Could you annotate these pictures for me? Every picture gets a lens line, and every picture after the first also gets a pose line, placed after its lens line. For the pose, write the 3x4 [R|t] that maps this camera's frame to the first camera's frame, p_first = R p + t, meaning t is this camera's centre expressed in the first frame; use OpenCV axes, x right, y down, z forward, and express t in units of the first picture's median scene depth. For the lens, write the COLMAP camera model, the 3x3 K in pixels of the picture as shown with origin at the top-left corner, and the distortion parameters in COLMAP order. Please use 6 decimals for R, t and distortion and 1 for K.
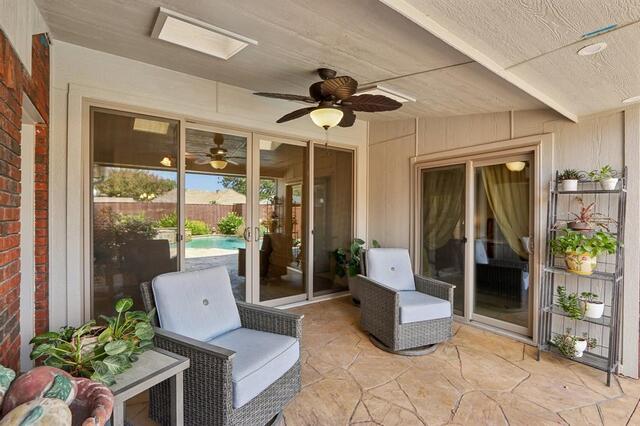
lens RADIAL K [[297.1, 0, 322.1], [0, 297.1, 215.8], [0, 0, 1]] dist [-0.017322, 0.003055]
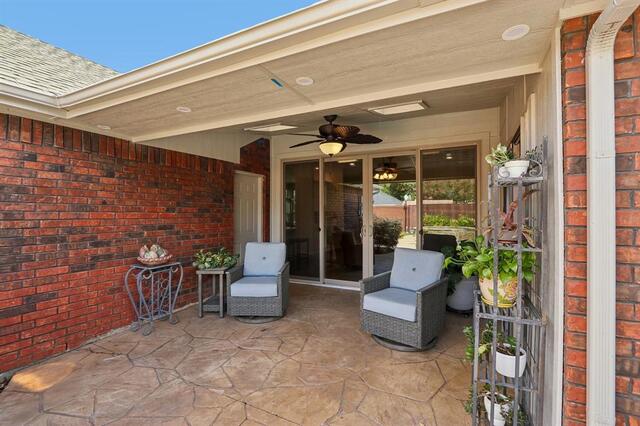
lens RADIAL K [[297.1, 0, 323.3], [0, 297.1, 212.4], [0, 0, 1]] dist [-0.017322, 0.003055]
pose [[0.465848, -0.004024, -0.884855, 1.199711], [-0.006015, 0.999952, -0.007715, -0.008162], [0.884844, 0.008917, 0.465802, 0.294068]]
